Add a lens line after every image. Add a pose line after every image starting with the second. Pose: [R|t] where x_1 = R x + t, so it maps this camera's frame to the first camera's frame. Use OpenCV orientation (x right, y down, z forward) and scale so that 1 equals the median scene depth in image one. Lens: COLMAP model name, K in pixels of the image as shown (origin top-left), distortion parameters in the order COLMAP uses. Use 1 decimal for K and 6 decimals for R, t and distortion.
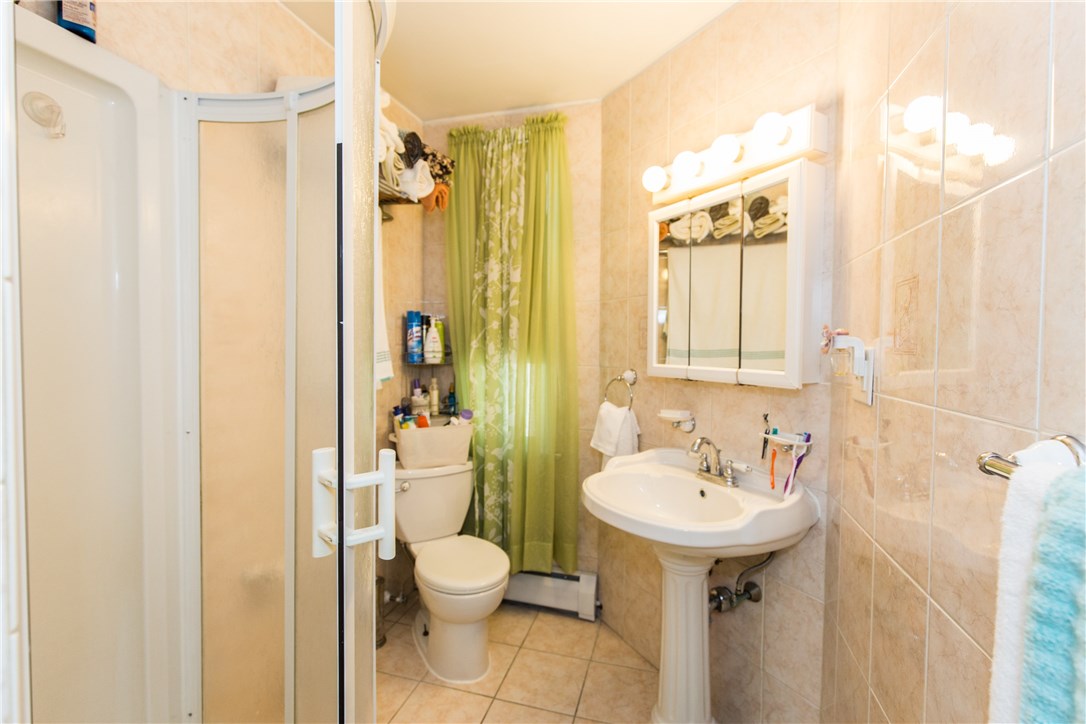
lens RADIAL K [[485.4, 0, 541.8], [0, 485.4, 358.3], [0, 0, 1]] dist [0.001191, -0.000741]
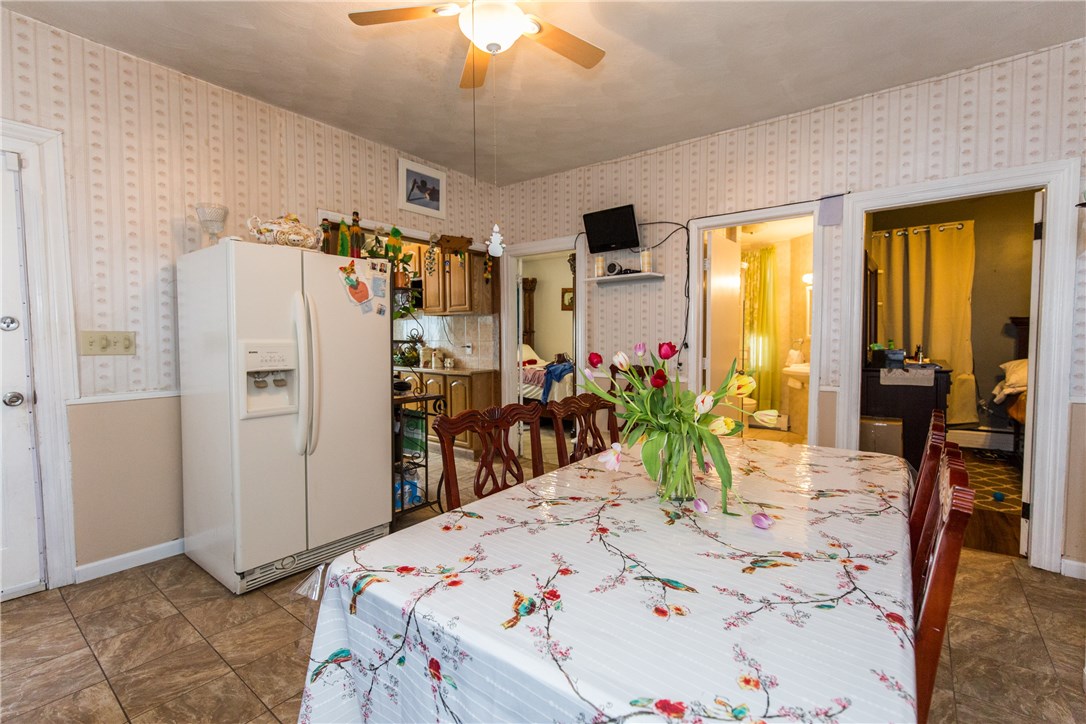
lens RADIAL K [[485.4, 0, 545.1], [0, 485.4, 359.6], [0, 0, 1]] dist [0.001191, -0.000741]
pose [[0.926586, -0.000473, -0.376082, -0.127812], [0.007279, 0.999834, 0.016676, 0.084413], [0.376012, -0.018190, 0.926436, -2.044052]]
